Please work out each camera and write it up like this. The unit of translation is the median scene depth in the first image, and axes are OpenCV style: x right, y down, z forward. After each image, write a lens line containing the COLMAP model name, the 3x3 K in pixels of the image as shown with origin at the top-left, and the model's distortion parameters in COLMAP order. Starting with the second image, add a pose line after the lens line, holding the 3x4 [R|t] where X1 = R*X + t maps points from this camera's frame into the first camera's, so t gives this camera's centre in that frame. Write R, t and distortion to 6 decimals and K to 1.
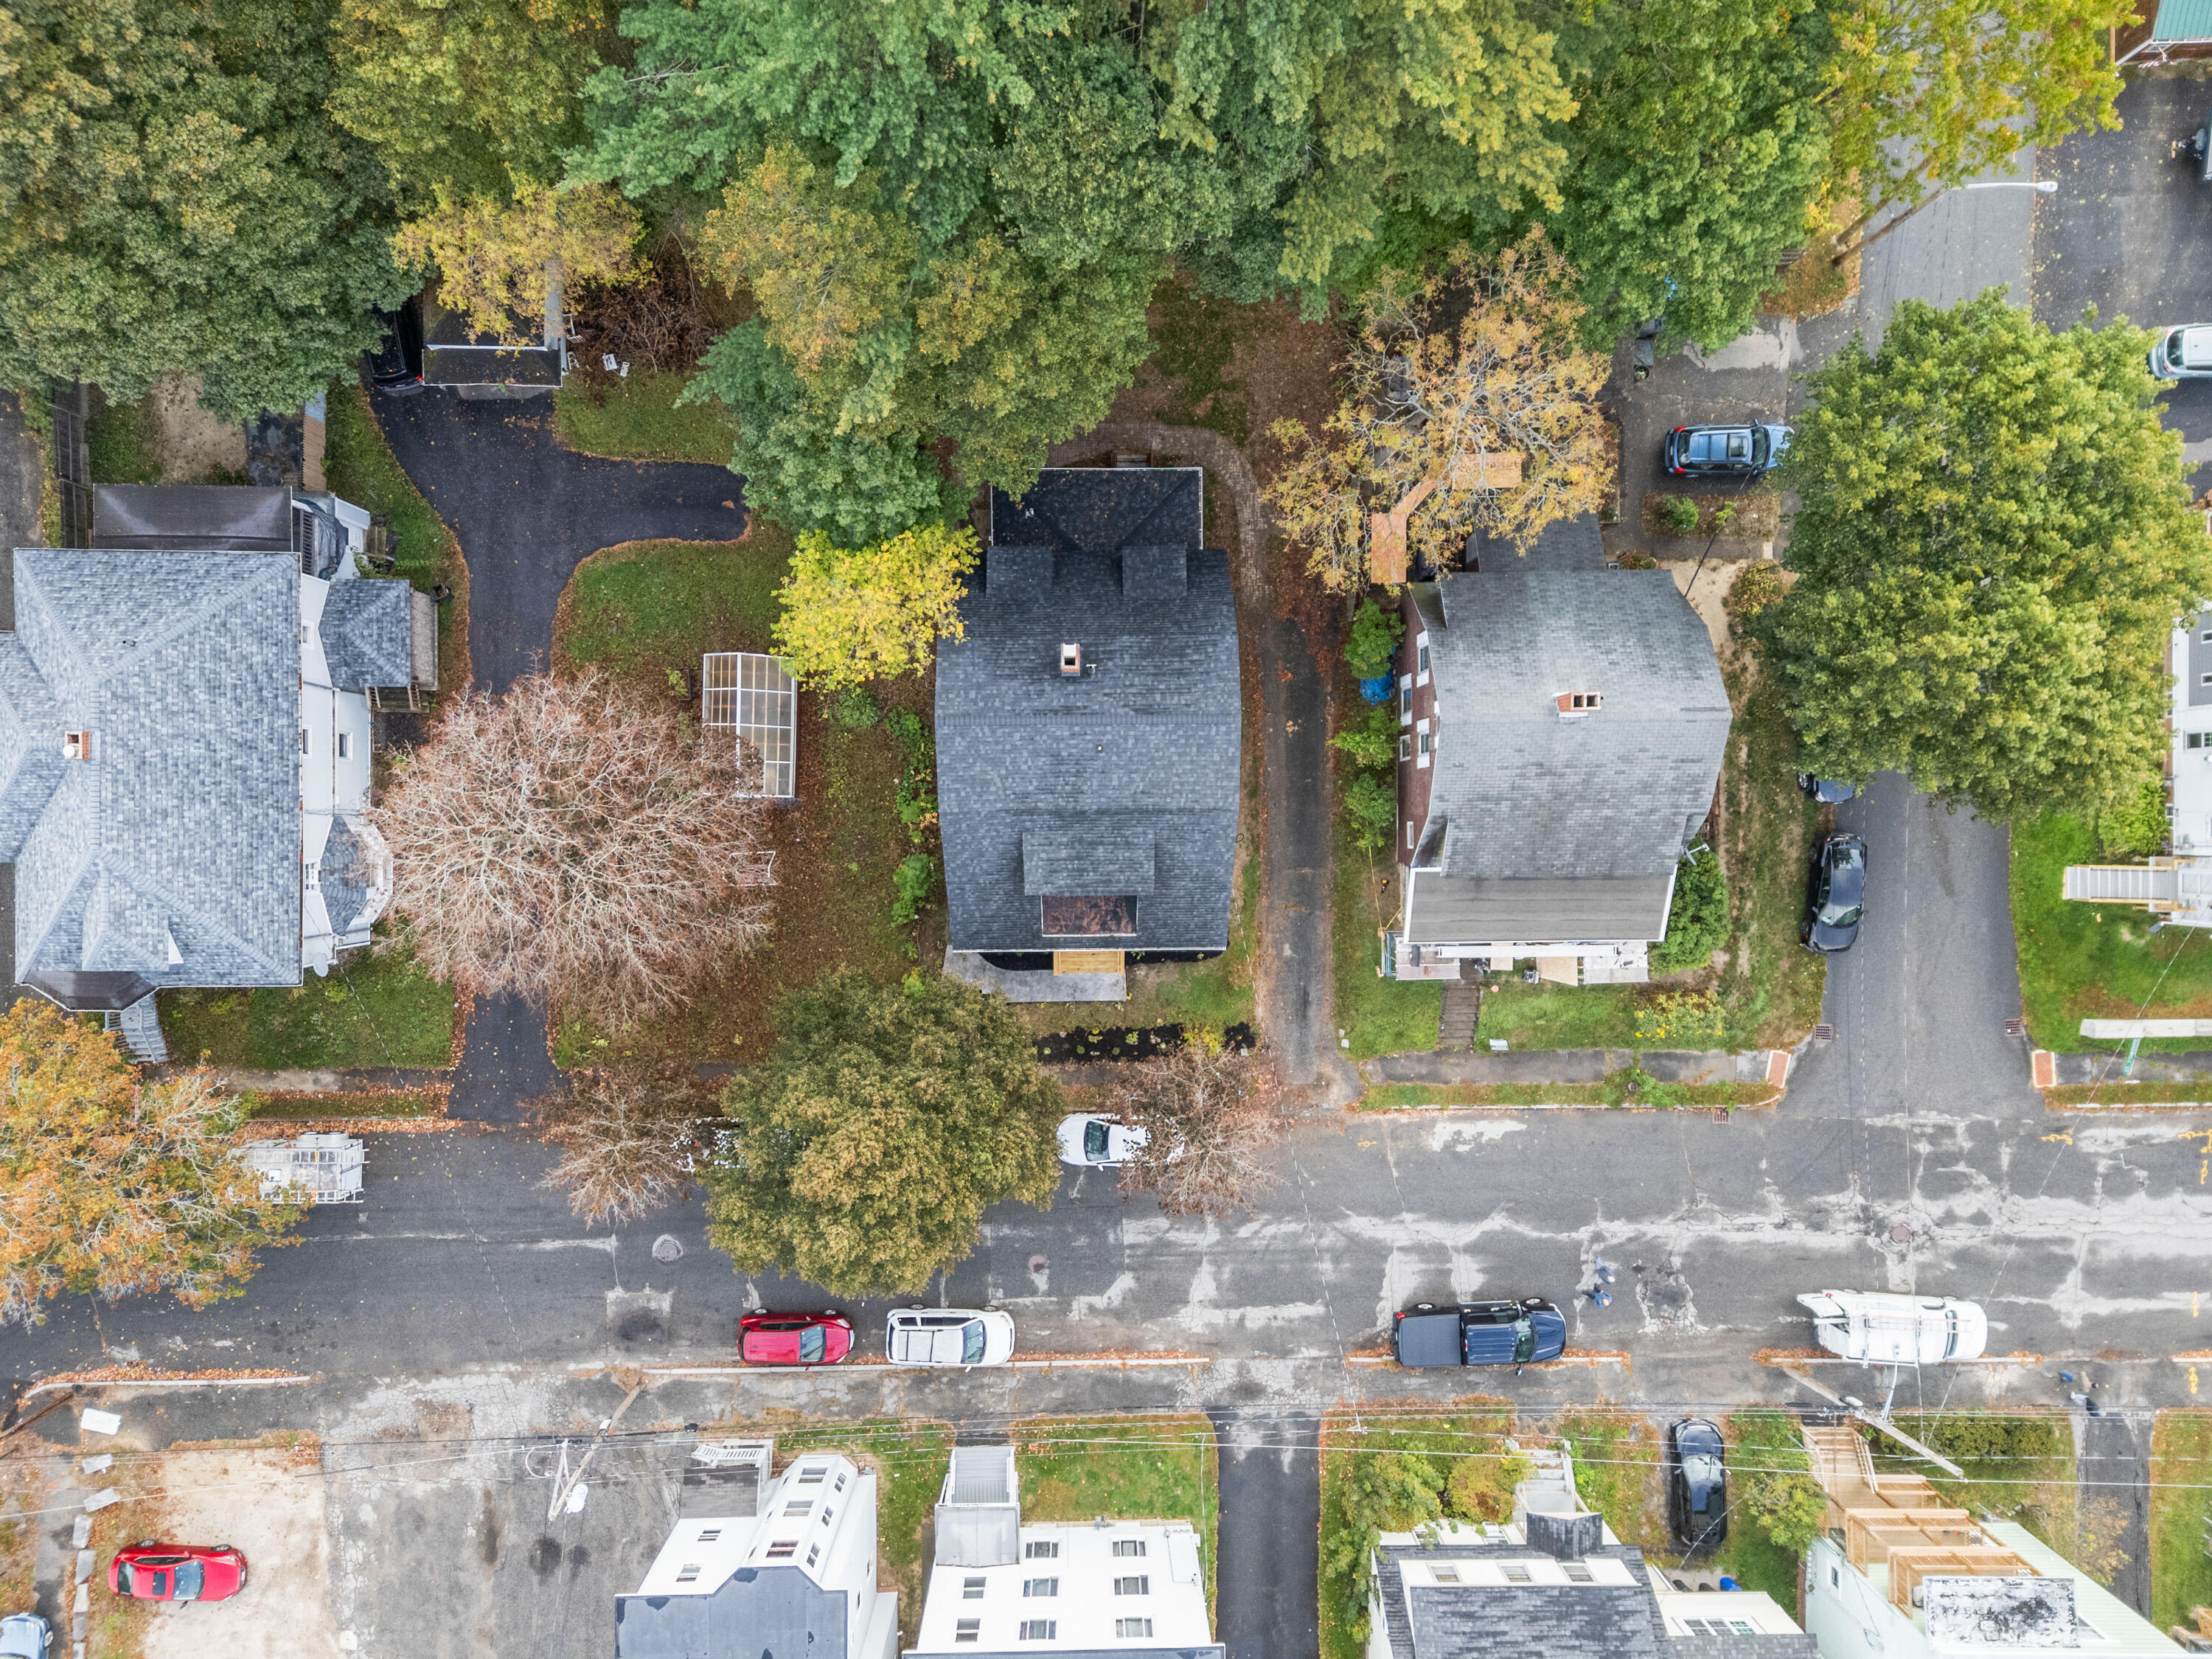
lens RADIAL K [[1639.4, 0, 1106.0], [0, 1639.4, 829.5], [0, 0, 1]] dist [0.076833, -0.067708]
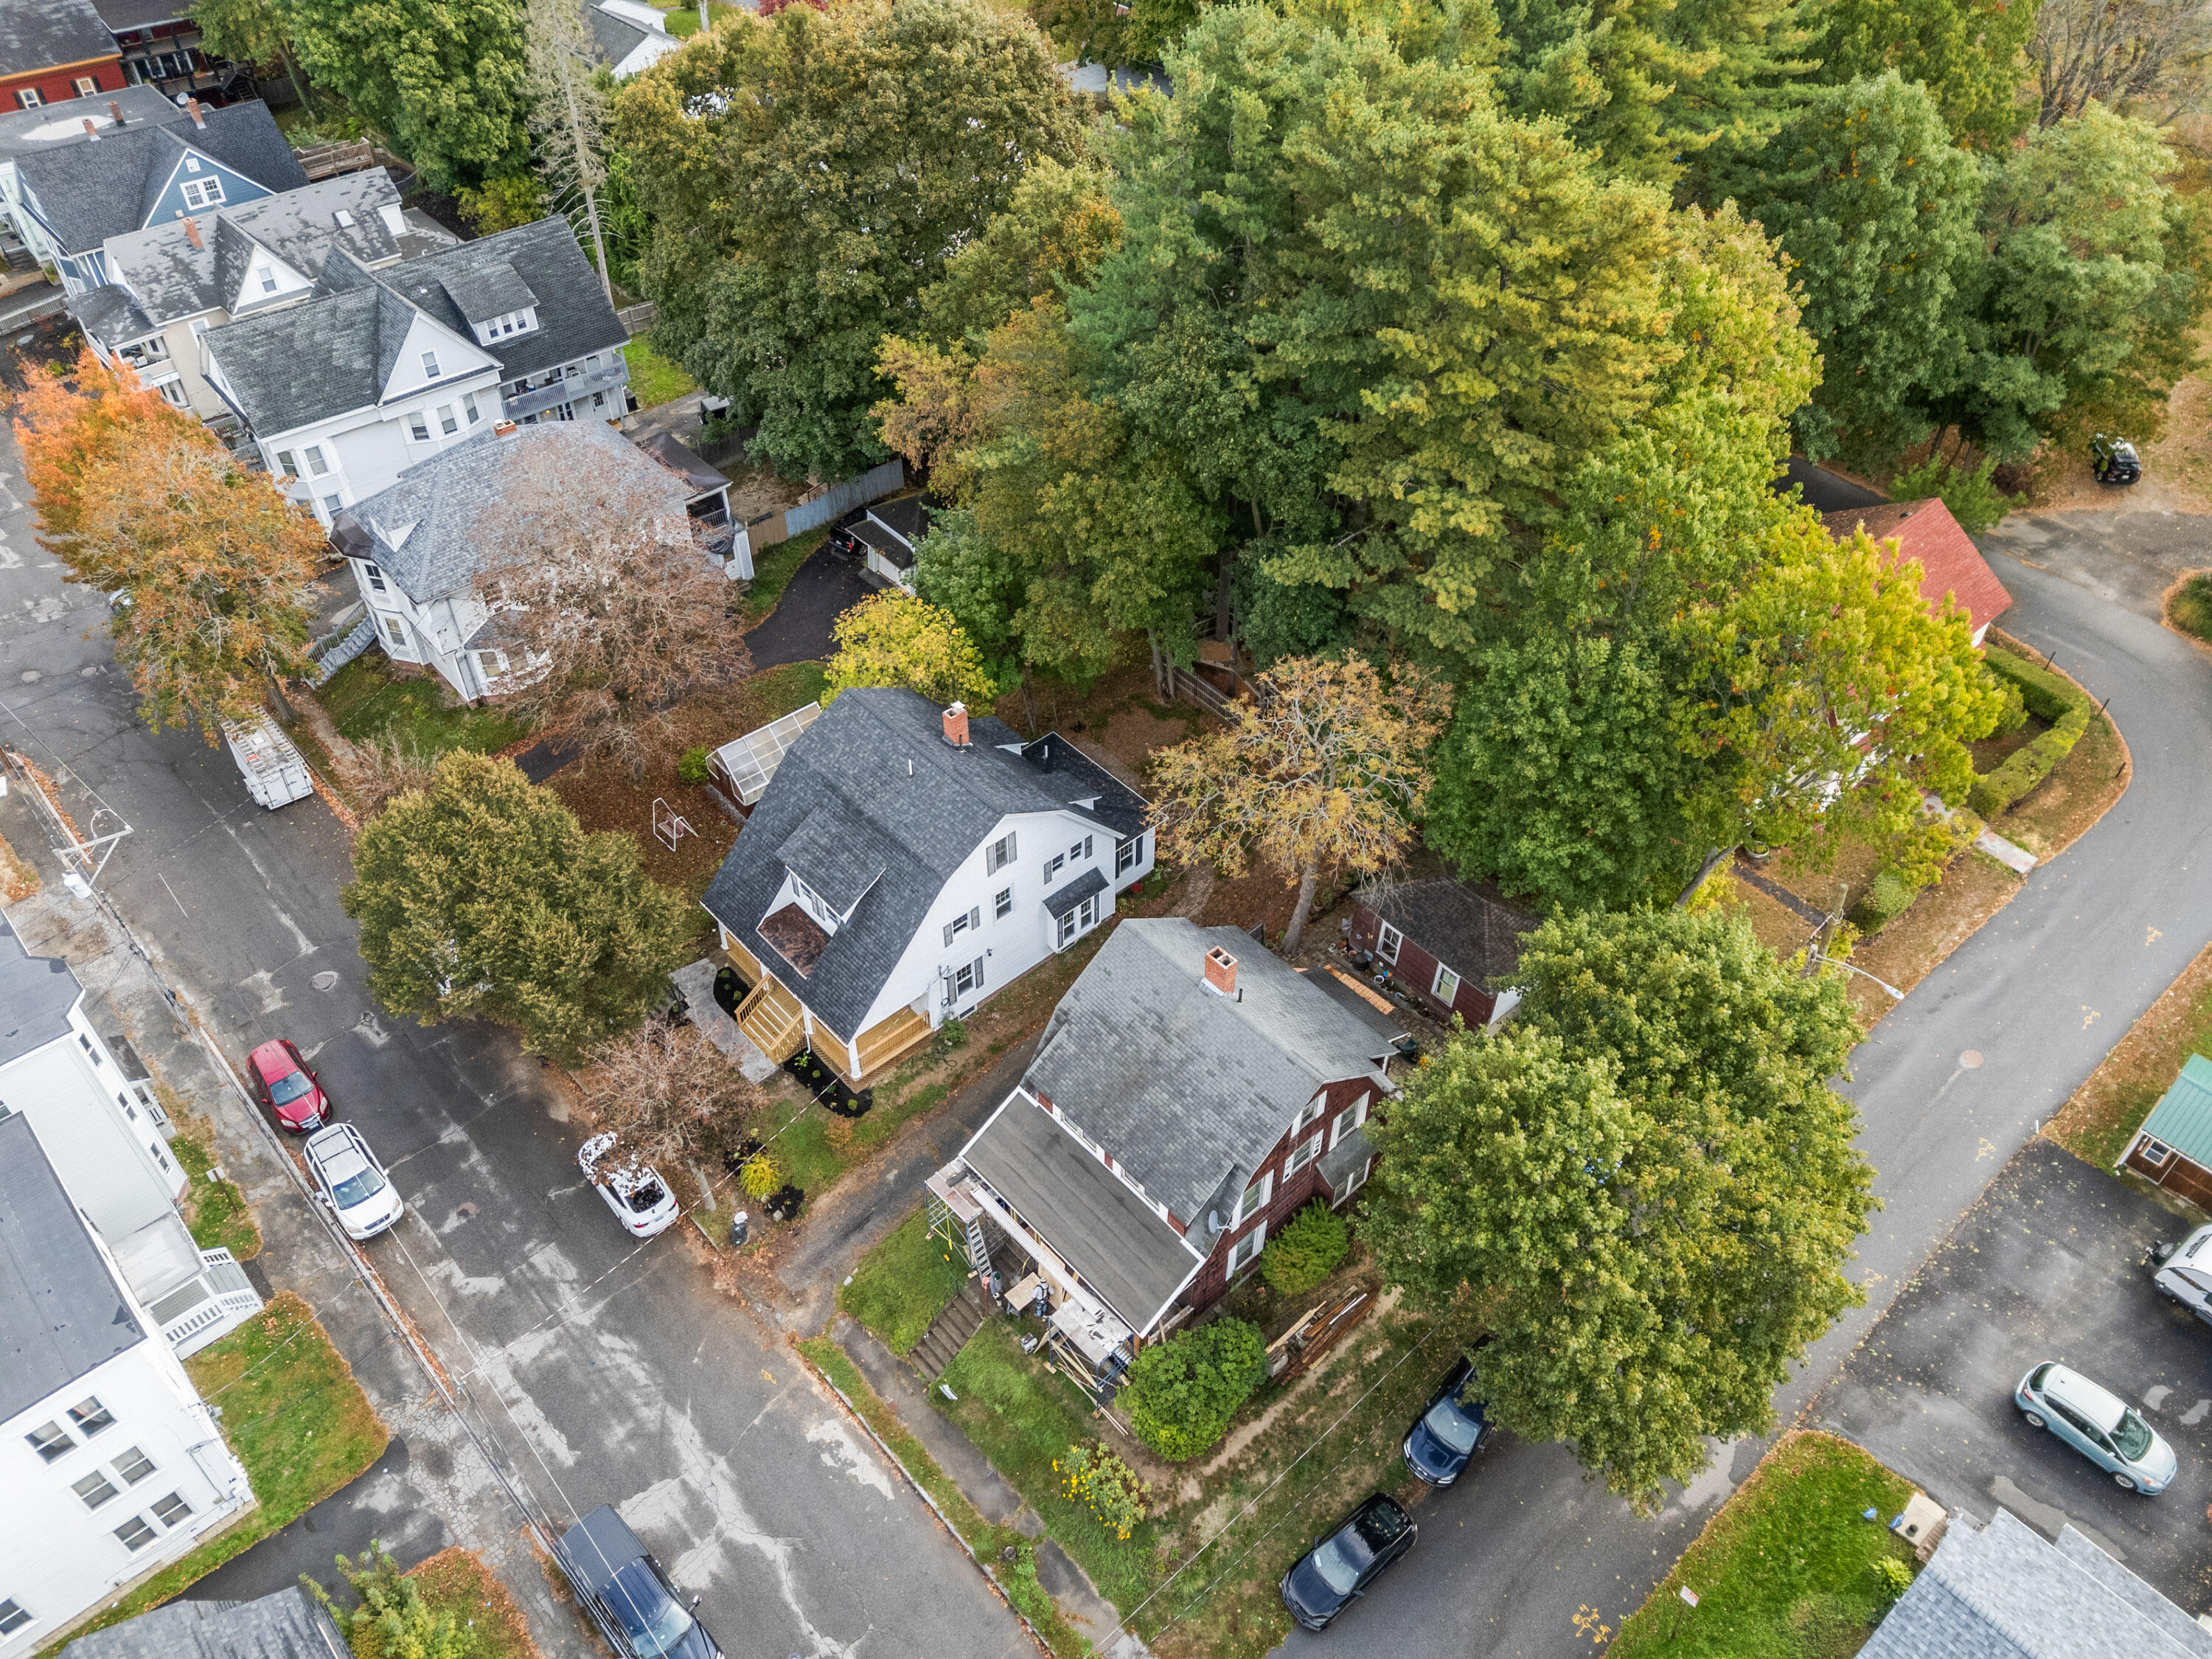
lens RADIAL K [[1639.4, 0, 1106.0], [0, 1639.4, 829.5], [0, 0, 1]] dist [0.076833, -0.067708]
pose [[0.666802, 0.505351, -0.547719, 0.614754], [-0.745221, 0.447649, -0.494222, 0.362820], [-0.004570, 0.737720, 0.675091, 0.191462]]
